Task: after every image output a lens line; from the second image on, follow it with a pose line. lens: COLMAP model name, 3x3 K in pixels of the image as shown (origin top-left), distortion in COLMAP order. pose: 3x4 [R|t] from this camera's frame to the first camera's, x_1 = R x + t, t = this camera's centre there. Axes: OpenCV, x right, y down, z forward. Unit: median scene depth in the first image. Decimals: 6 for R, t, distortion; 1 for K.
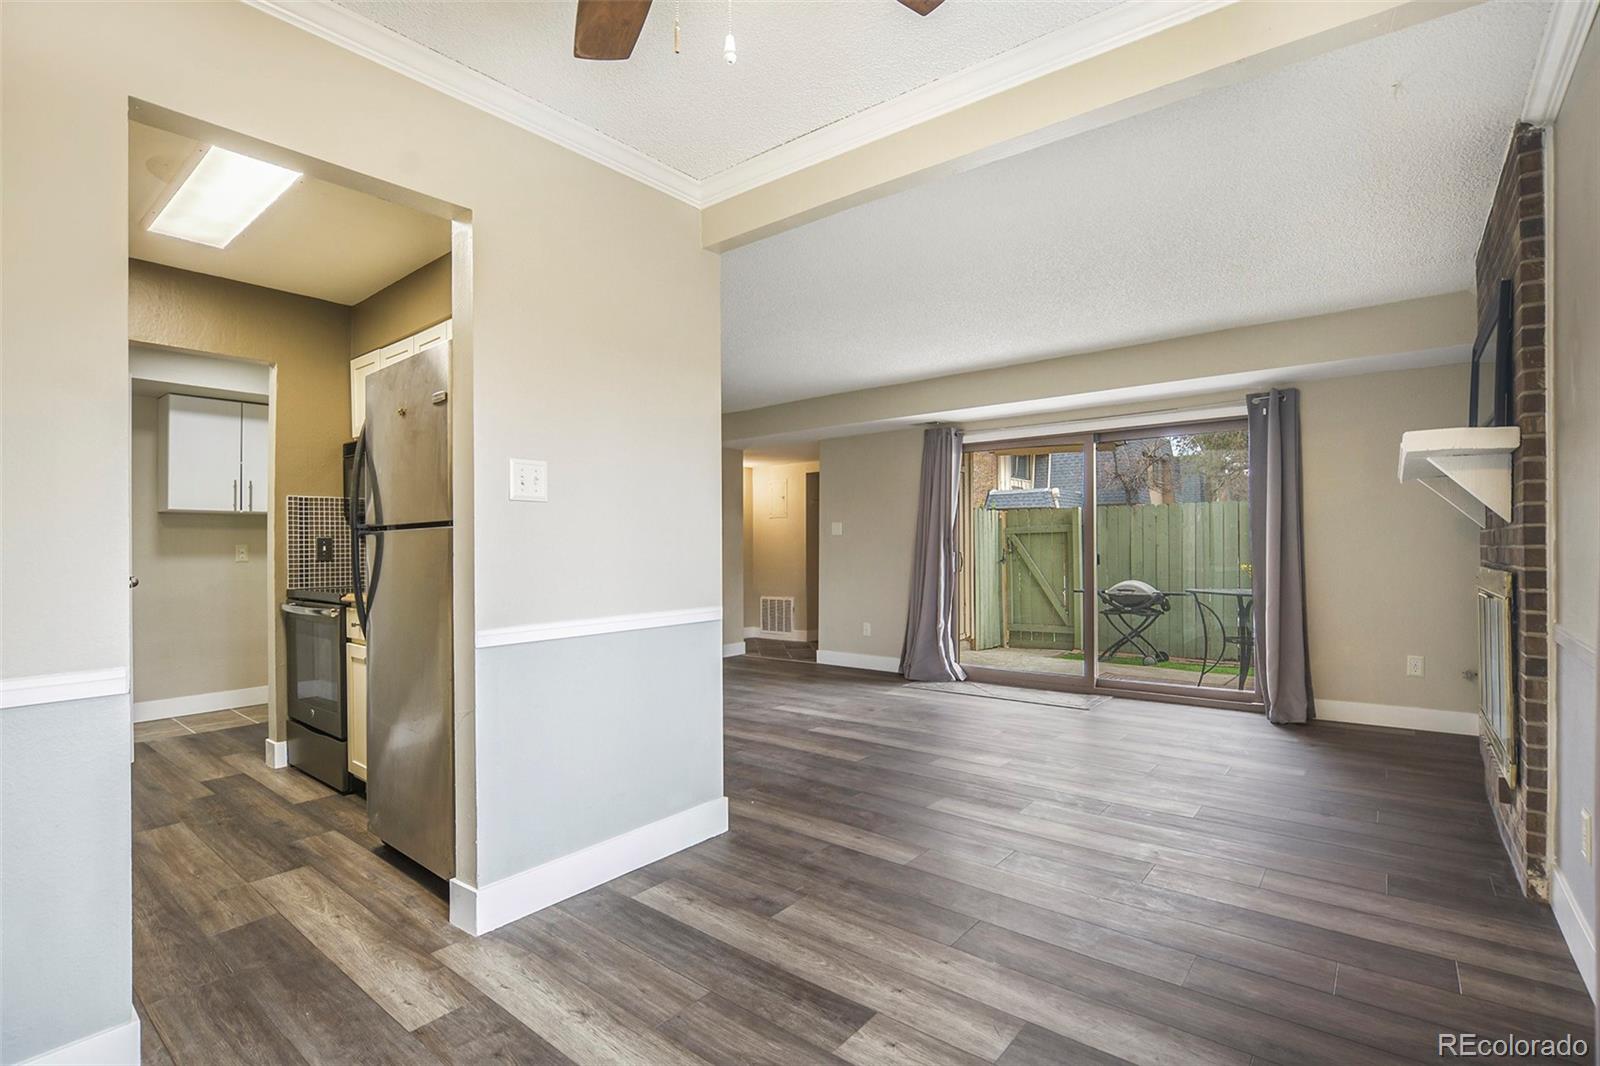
lens RADIAL K [[743.1, 0, 810.9], [0, 743.1, 546.4], [0, 0, 1]] dist [-0.029540, 0.002422]
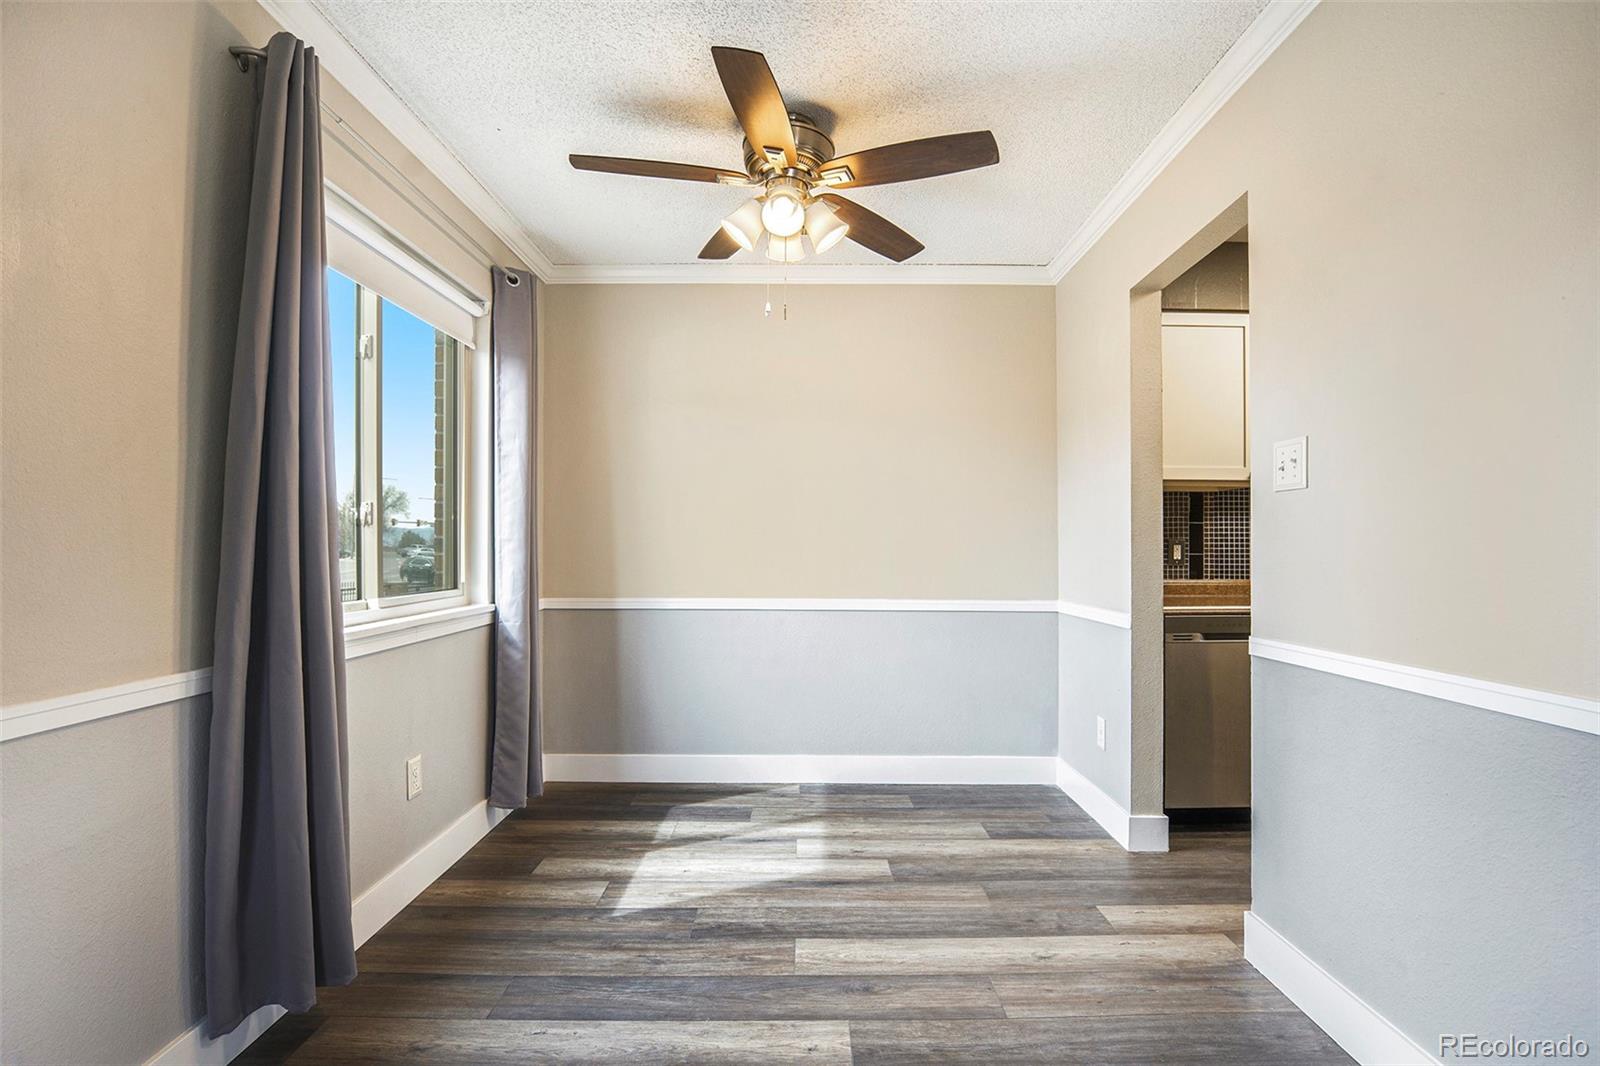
lens RADIAL K [[743.1, 0, 807.2], [0, 743.1, 533.7], [0, 0, 1]] dist [-0.029540, 0.002422]
pose [[-0.777522, -0.006454, -0.628823, 0.254141], [0.004242, 0.999871, -0.015508, -0.000776], [0.628841, -0.014725, -0.777394, 0.608841]]
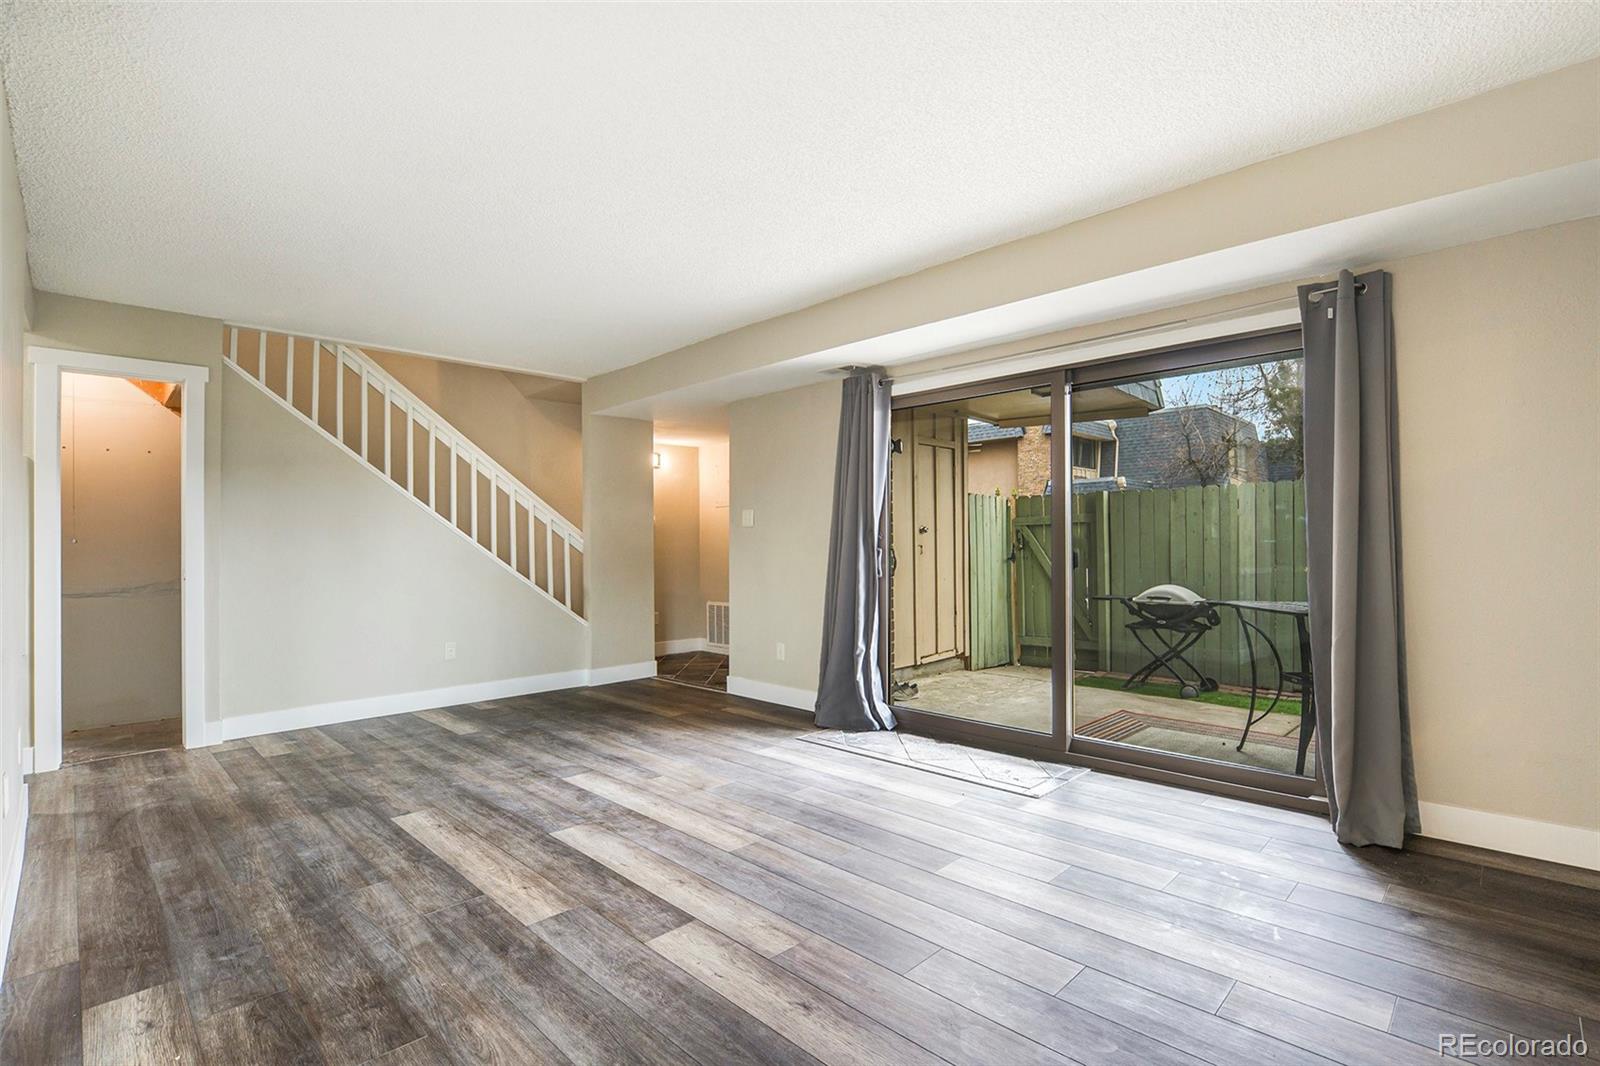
lens RADIAL K [[743.1, 0, 810.7], [0, 743.1, 544.5], [0, 0, 1]] dist [-0.029540, 0.002422]
pose [[0.995164, -0.001730, -0.098208, 0.262782], [0.002195, 0.999987, 0.004629, -0.000049], [0.098199, -0.004823, 0.995155, 0.376996]]
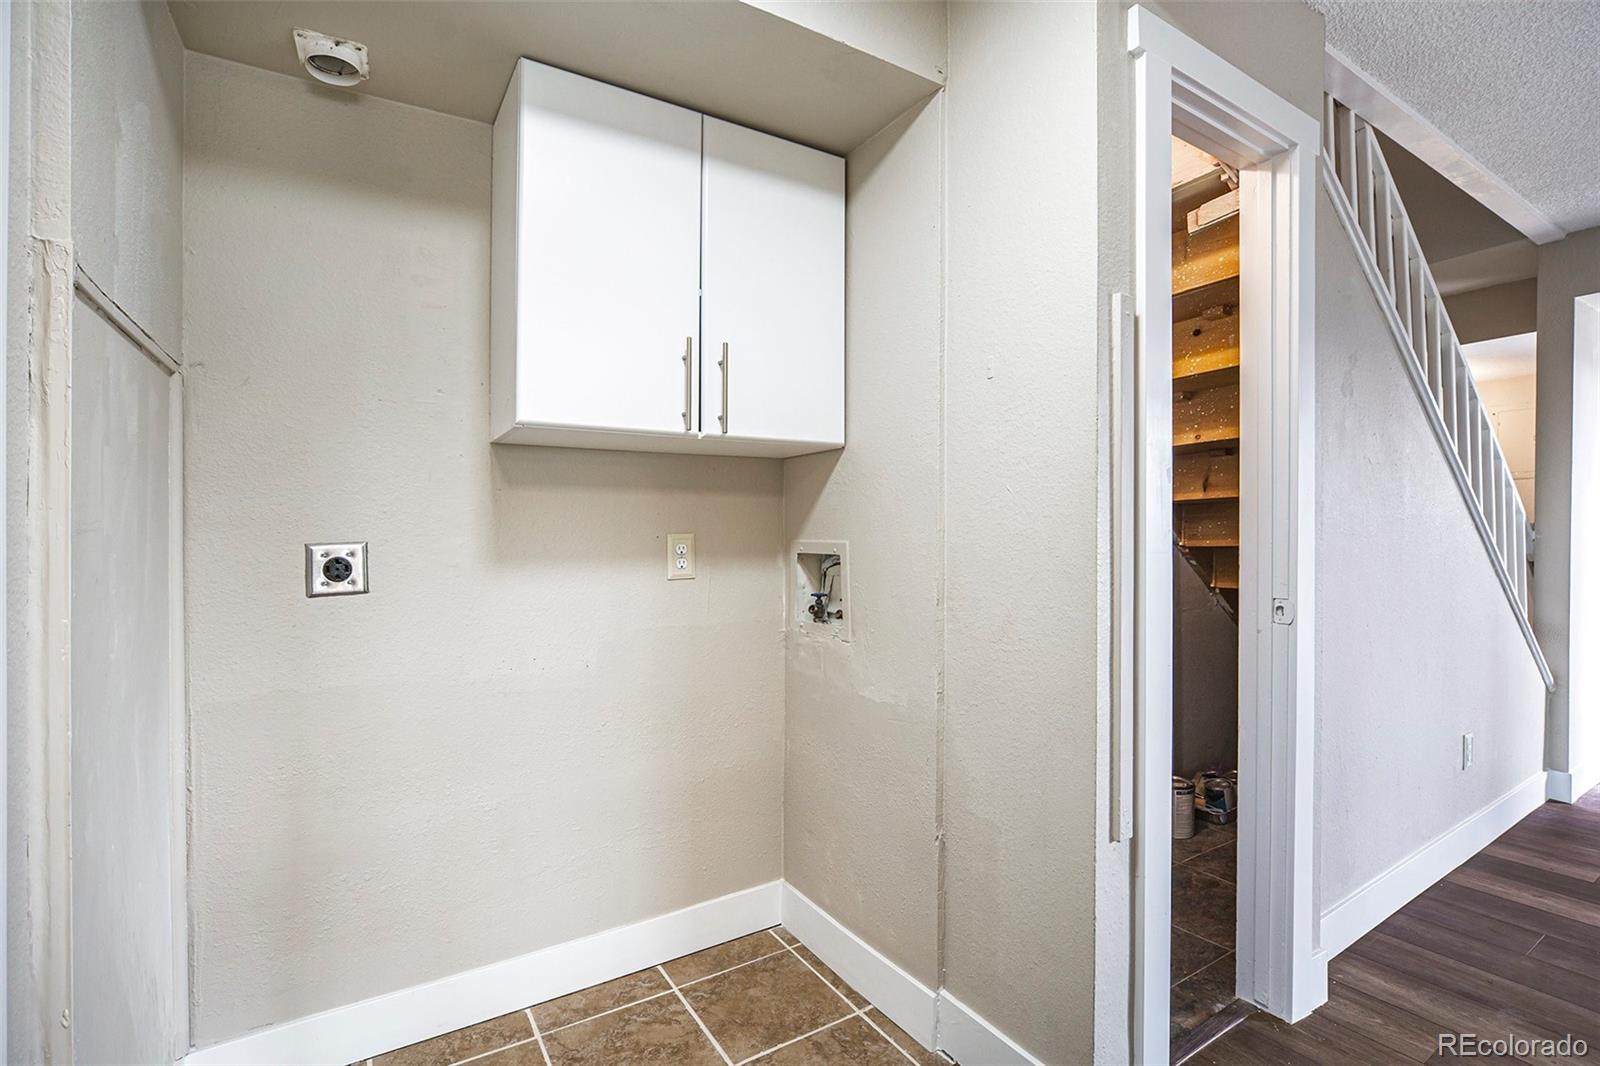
lens RADIAL K [[743.1, 0, 822.5], [0, 743.1, 540.1], [0, 0, 1]] dist [-0.029540, 0.002422]
pose [[0.951767, -0.000150, -0.306821, -0.666673], [0.002046, 0.999981, 0.005857, -0.001896], [0.306814, -0.006202, 0.951749, 0.742197]]
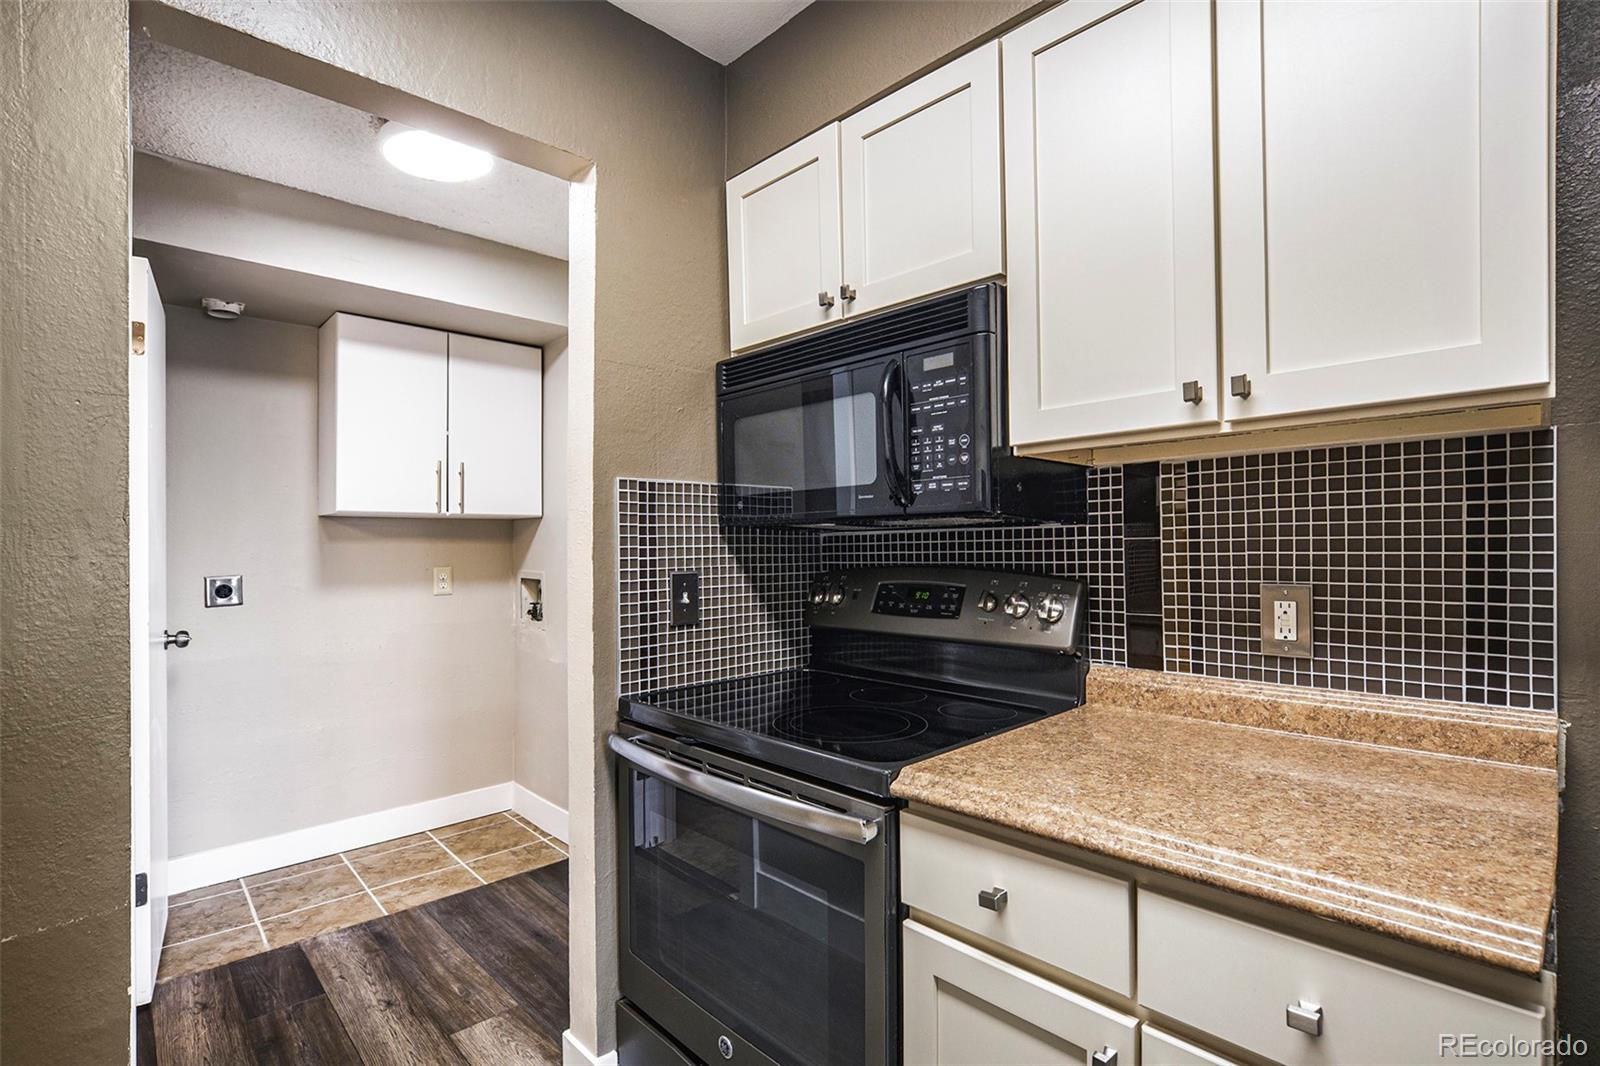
lens RADIAL K [[743.1, 0, 809.3], [0, 743.1, 545.7], [0, 0, 1]] dist [-0.029540, 0.002422]
pose [[0.992312, 0.000181, -0.123758, -0.441754], [-0.000223, 1.000000, -0.000326, -0.023591], [0.123758, 0.000351, 0.992312, 0.470541]]
